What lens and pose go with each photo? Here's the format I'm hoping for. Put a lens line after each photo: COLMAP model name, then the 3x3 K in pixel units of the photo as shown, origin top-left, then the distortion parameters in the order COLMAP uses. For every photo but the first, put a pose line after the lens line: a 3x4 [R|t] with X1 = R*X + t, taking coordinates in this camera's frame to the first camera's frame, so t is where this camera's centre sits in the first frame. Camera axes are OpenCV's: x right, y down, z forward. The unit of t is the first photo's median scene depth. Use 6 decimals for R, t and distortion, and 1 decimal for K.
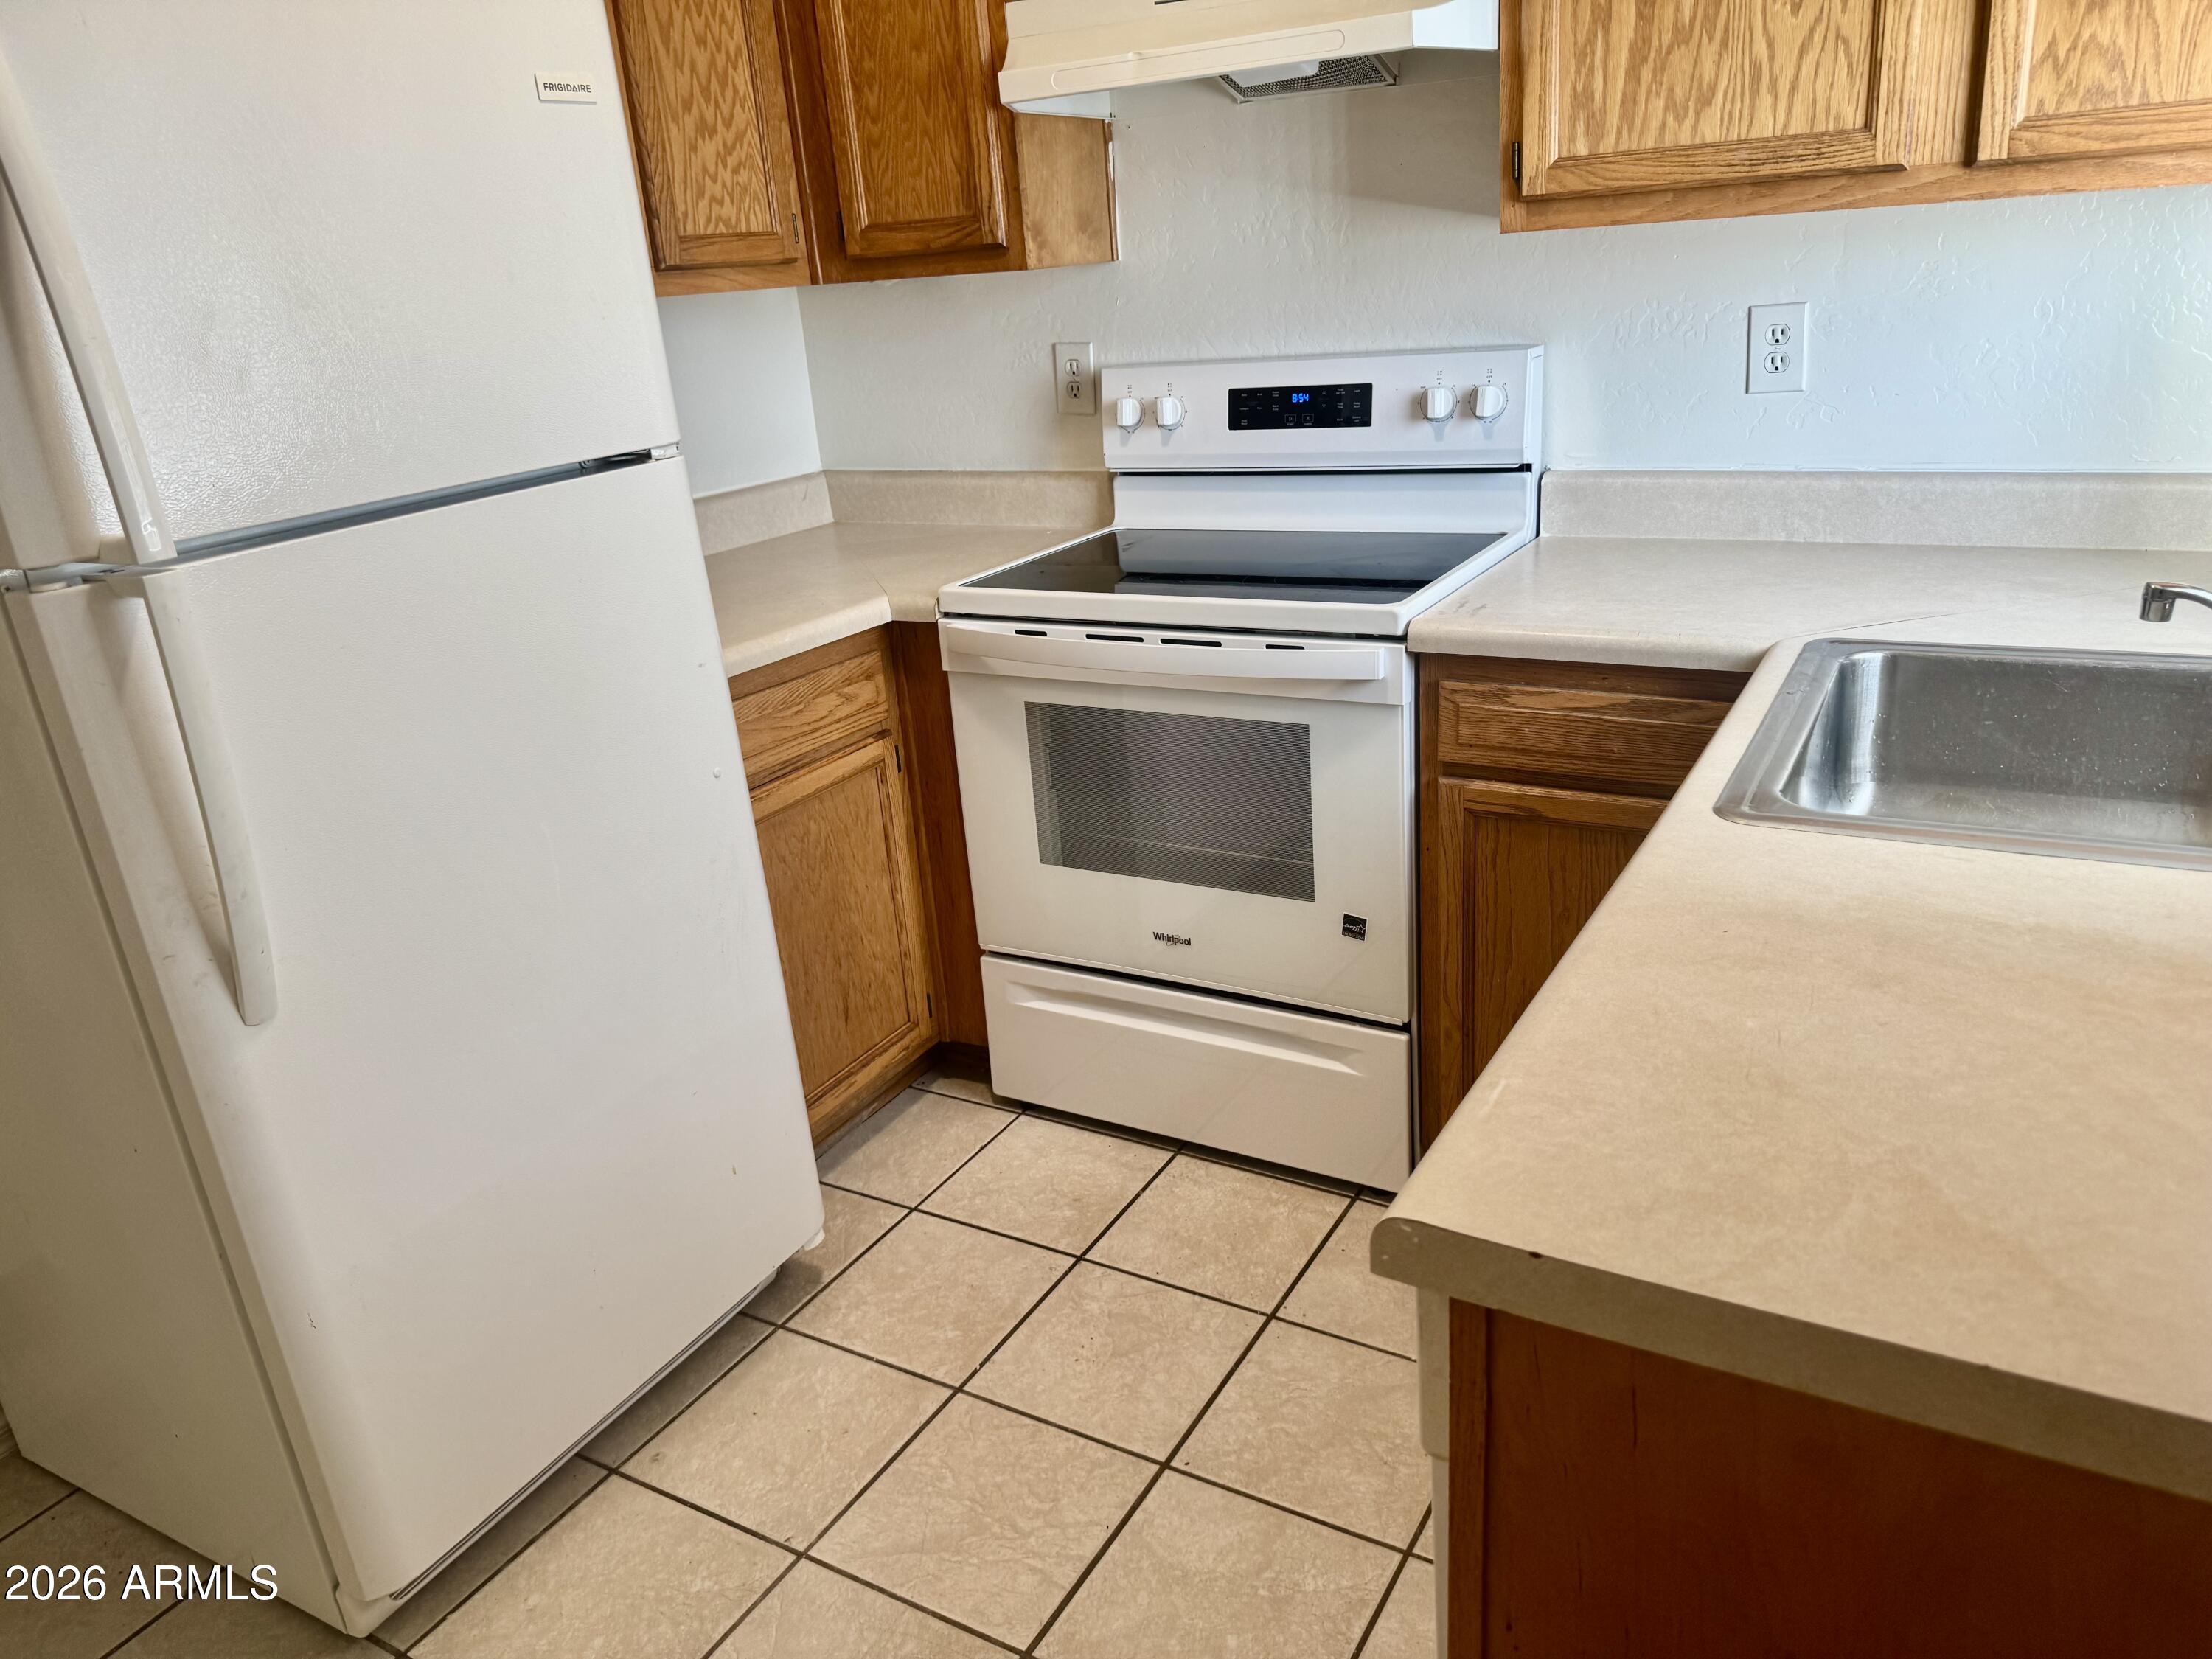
lens RADIAL K [[1559.3, 0, 1094.5], [0, 1559.3, 845.7], [0, 0, 1]] dist [0.037889, -0.061993]
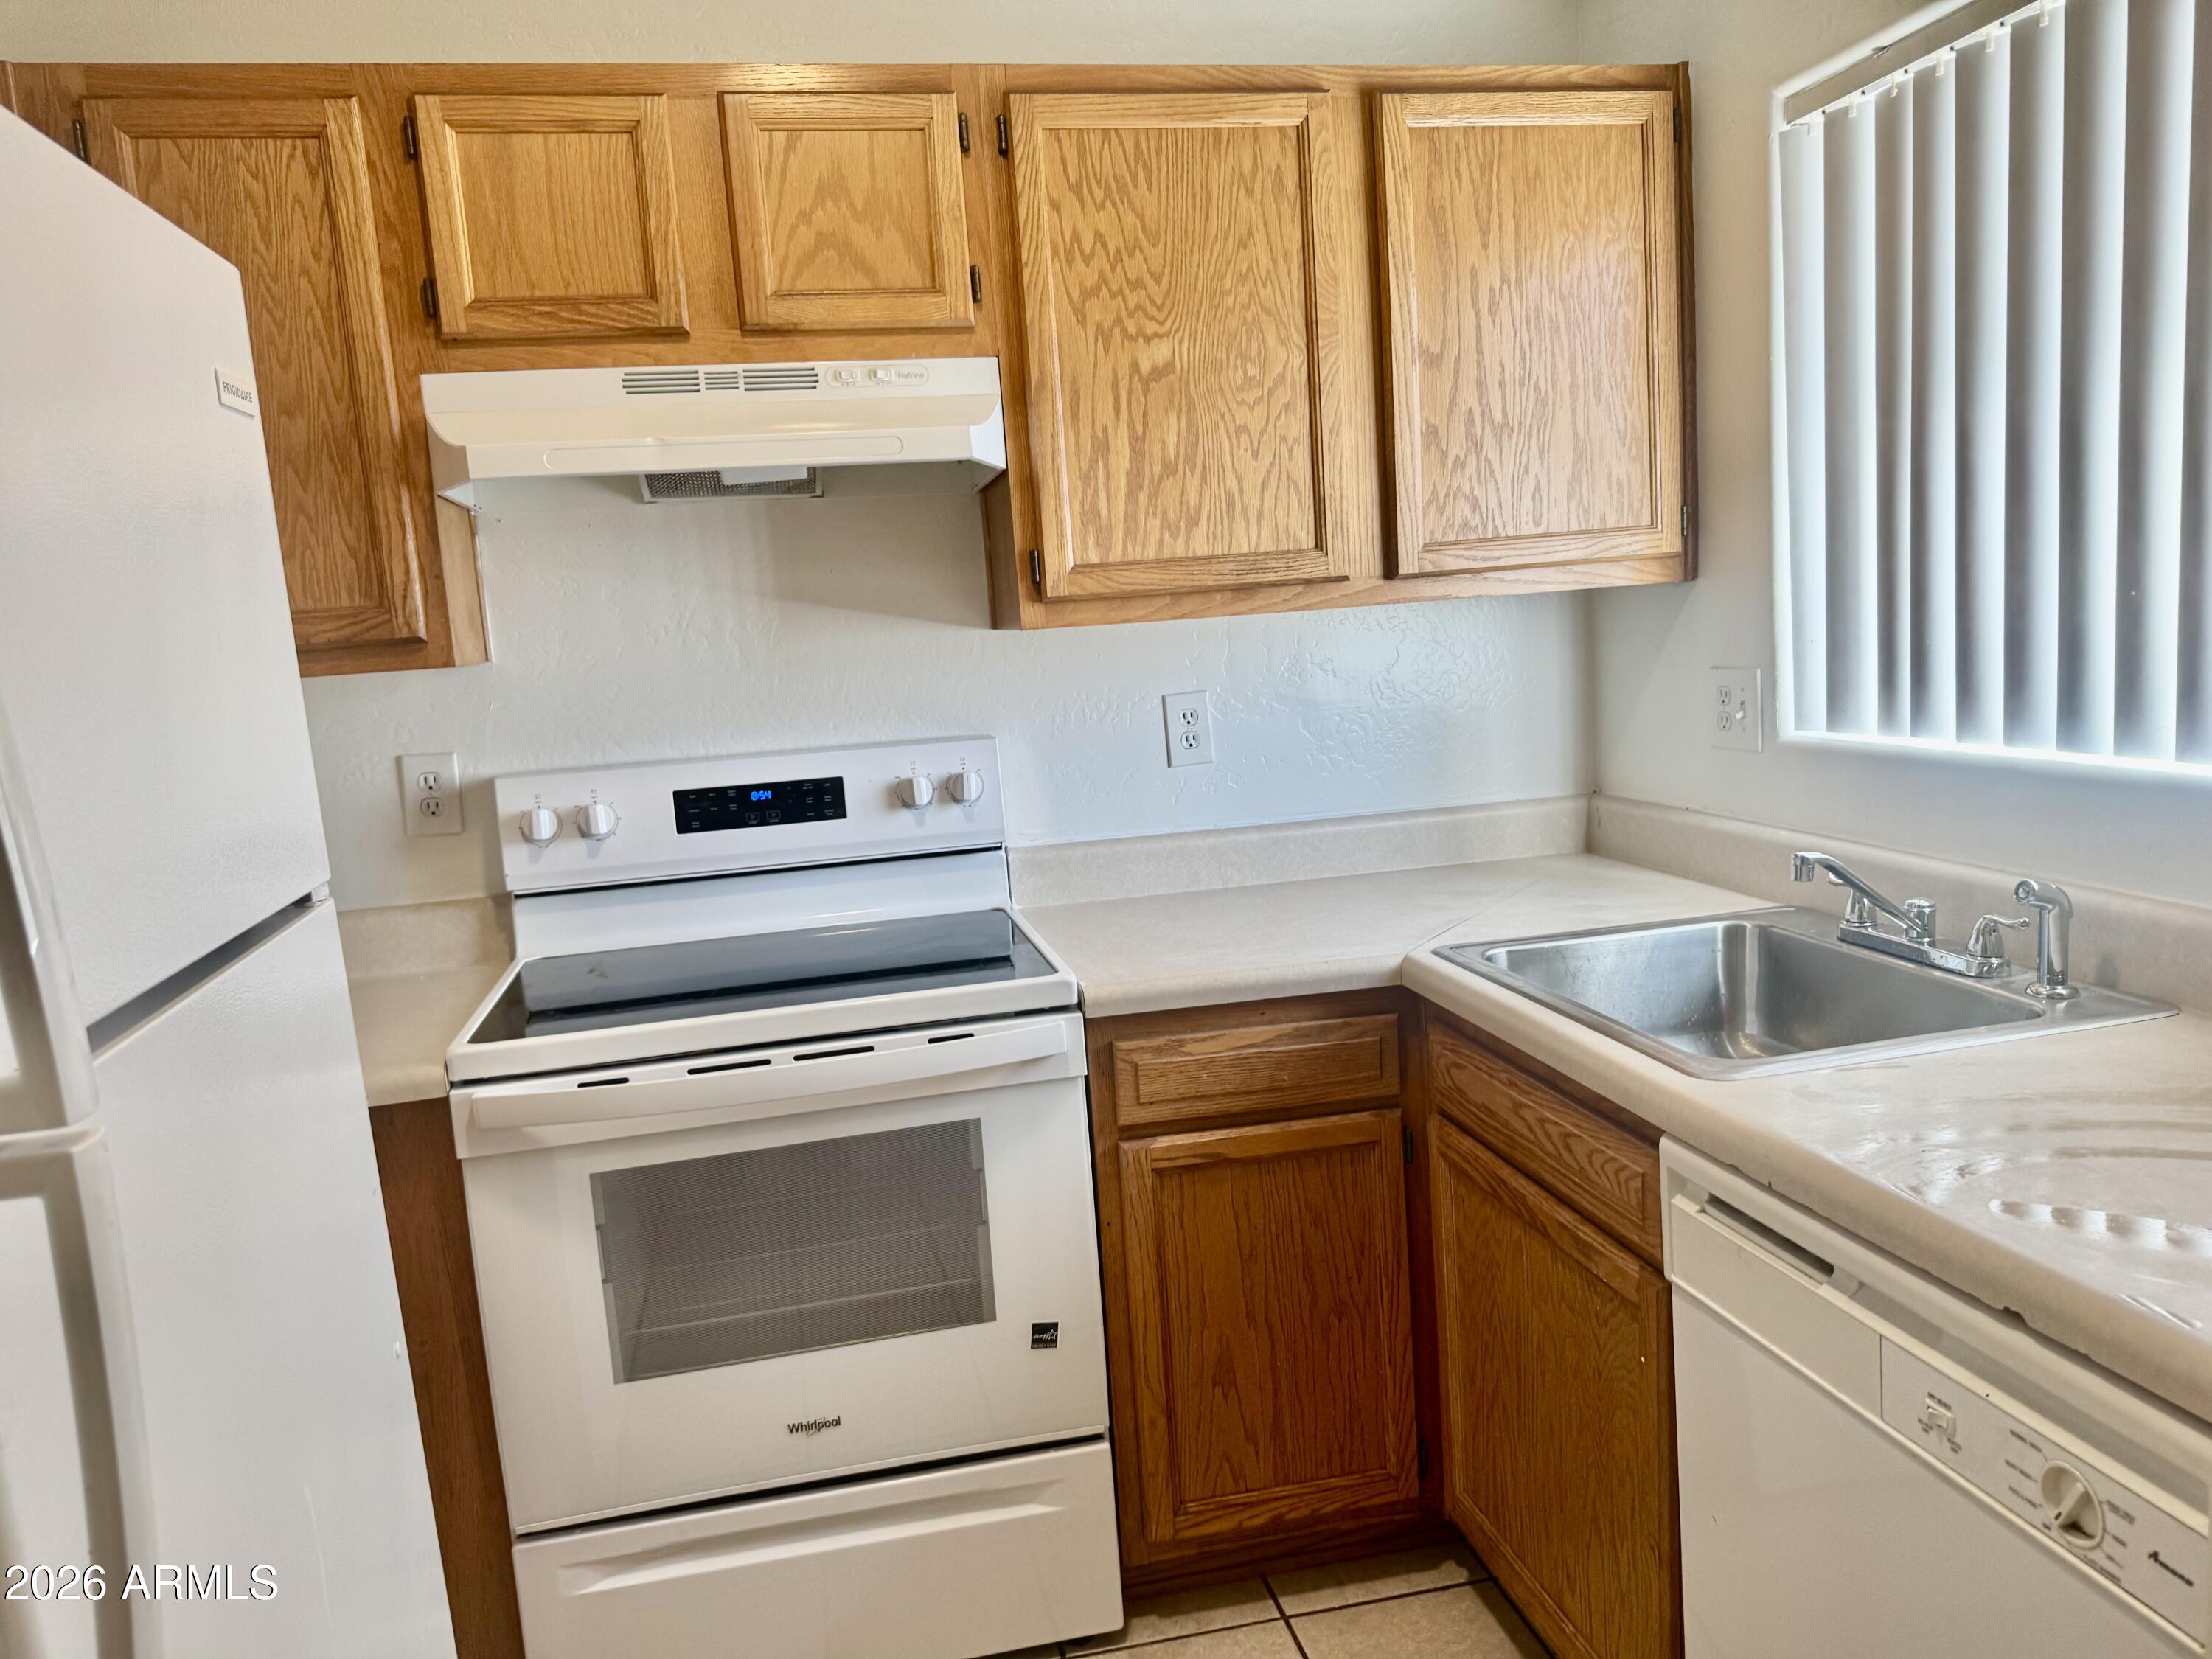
lens RADIAL K [[1559.3, 0, 1105.0], [0, 1559.3, 830.4], [0, 0, 1]] dist [0.037889, -0.061993]
pose [[0.743590, -0.067128, 0.665257, -0.404983], [0.247486, 0.951916, -0.180573, -0.054441], [-0.621147, 0.298914, 0.724449, 0.235598]]
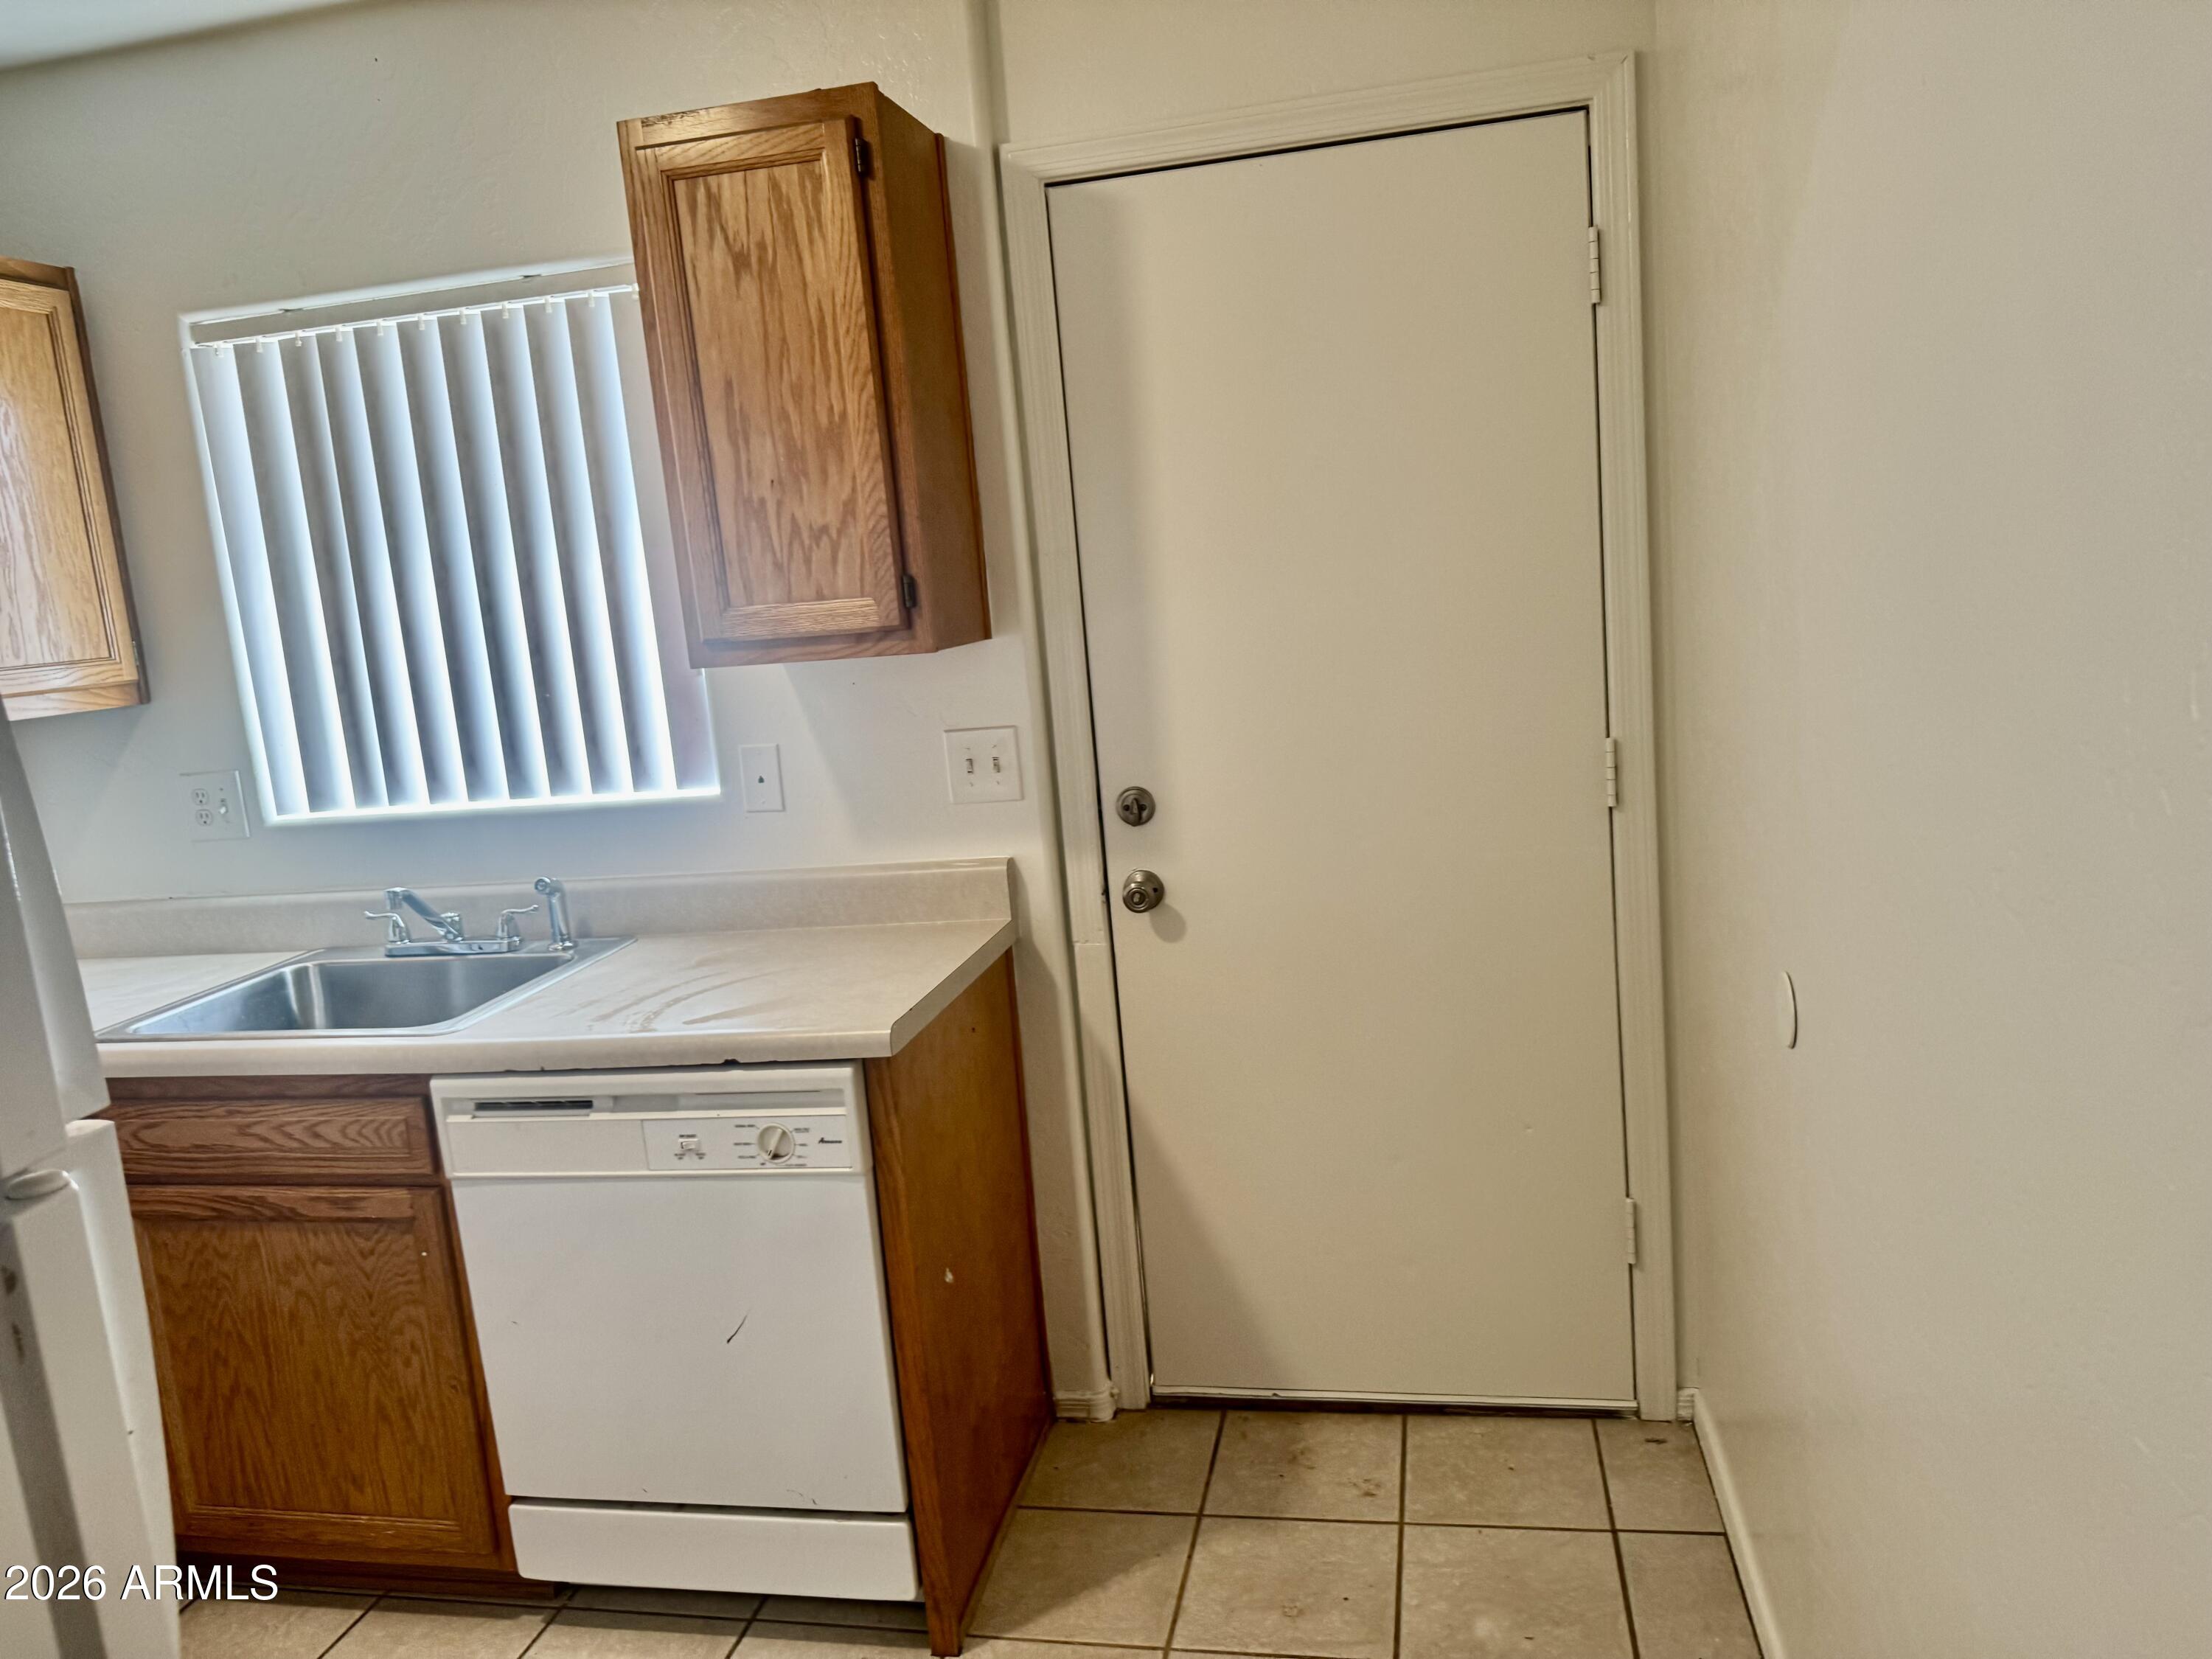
lens RADIAL K [[1559.3, 0, 1105.6], [0, 1559.3, 831.8], [0, 0, 1]] dist [0.037889, -0.061993]
pose [[-0.315595, -0.053337, 0.947394, -0.842638], [0.435086, 0.879146, 0.194431, -0.136419], [-0.843267, 0.473559, -0.254248, 0.445887]]
